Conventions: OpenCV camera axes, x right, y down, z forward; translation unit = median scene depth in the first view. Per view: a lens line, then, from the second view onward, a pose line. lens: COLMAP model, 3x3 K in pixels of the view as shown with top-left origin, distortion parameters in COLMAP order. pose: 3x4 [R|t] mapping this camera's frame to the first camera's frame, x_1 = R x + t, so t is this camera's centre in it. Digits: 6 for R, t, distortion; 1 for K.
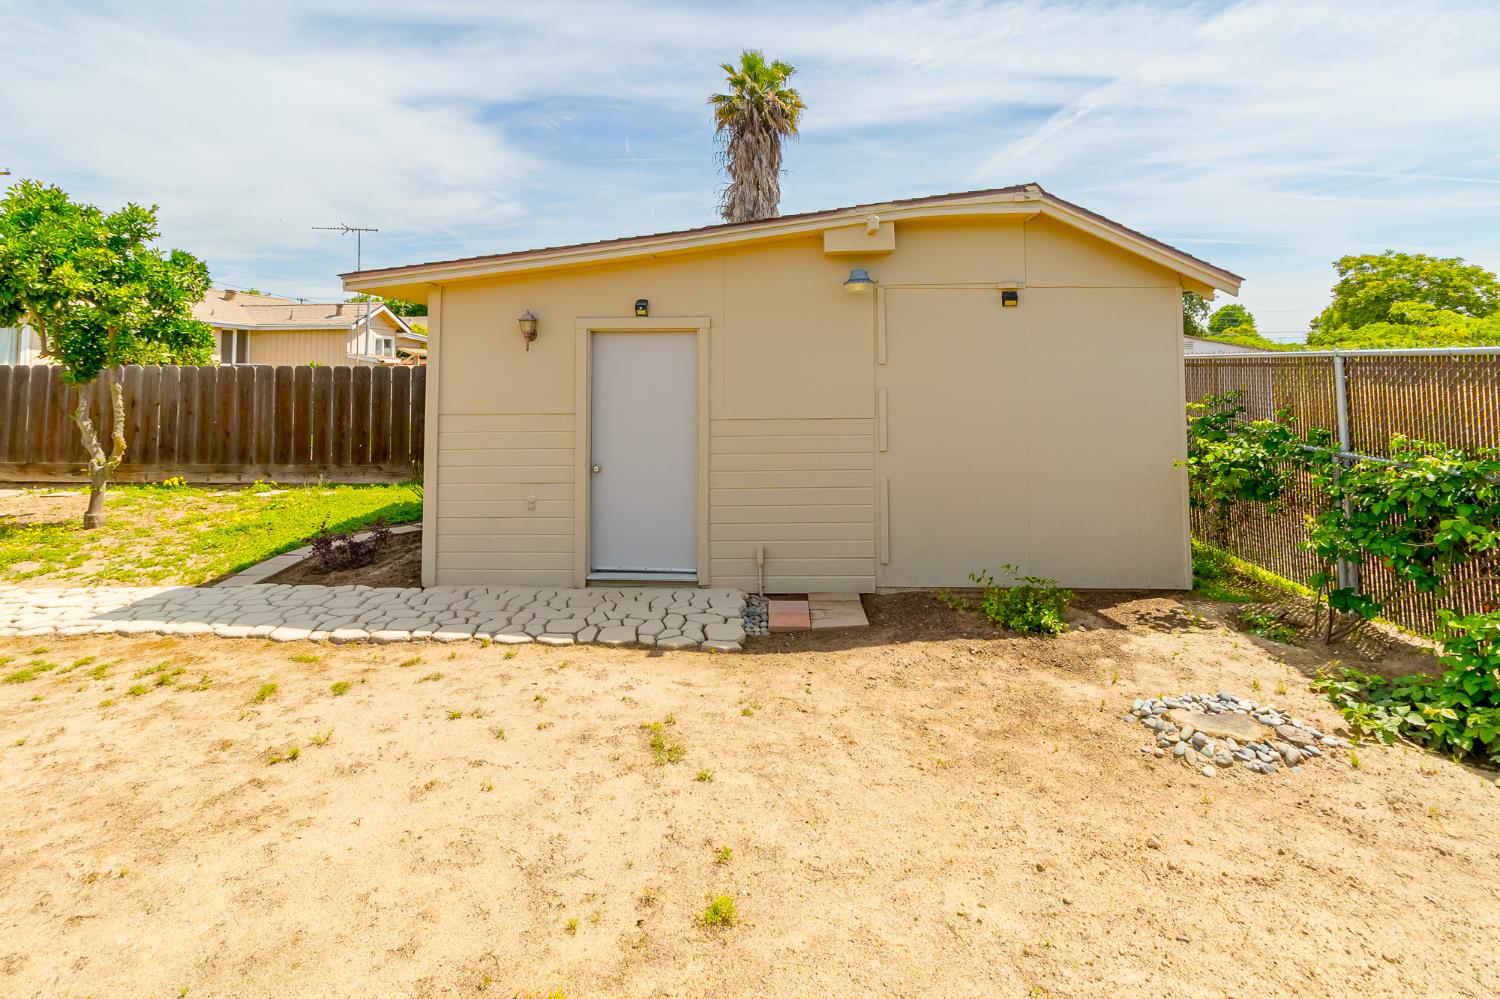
lens RADIAL K [[720.3, 0, 747.8], [0, 720.3, 345.5], [0, 0, 1]] dist [-0.000316, -0.000339]
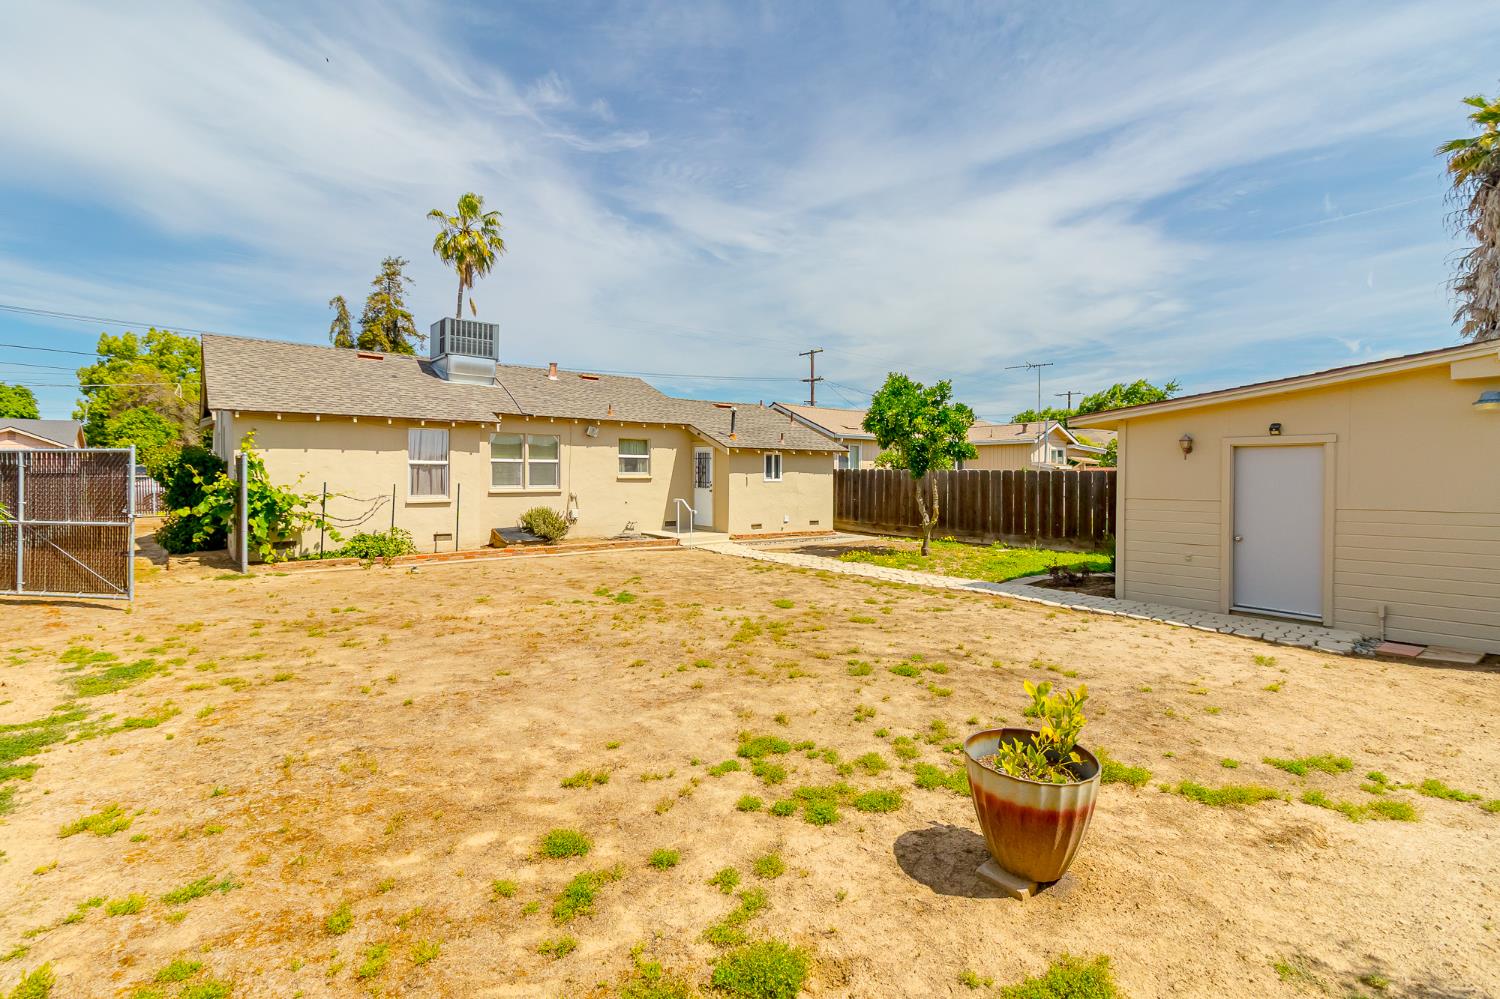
lens RADIAL K [[725.1, 0, 749.5], [0, 725.1, 476.2], [0, 0, 1]] dist [0.036375, -0.015749]
pose [[0.669048, 0.008835, -0.743167, 0.145414], [0.014890, 0.999569, 0.025288, -0.006740], [0.743070, -0.027985, 0.668628, -0.459026]]
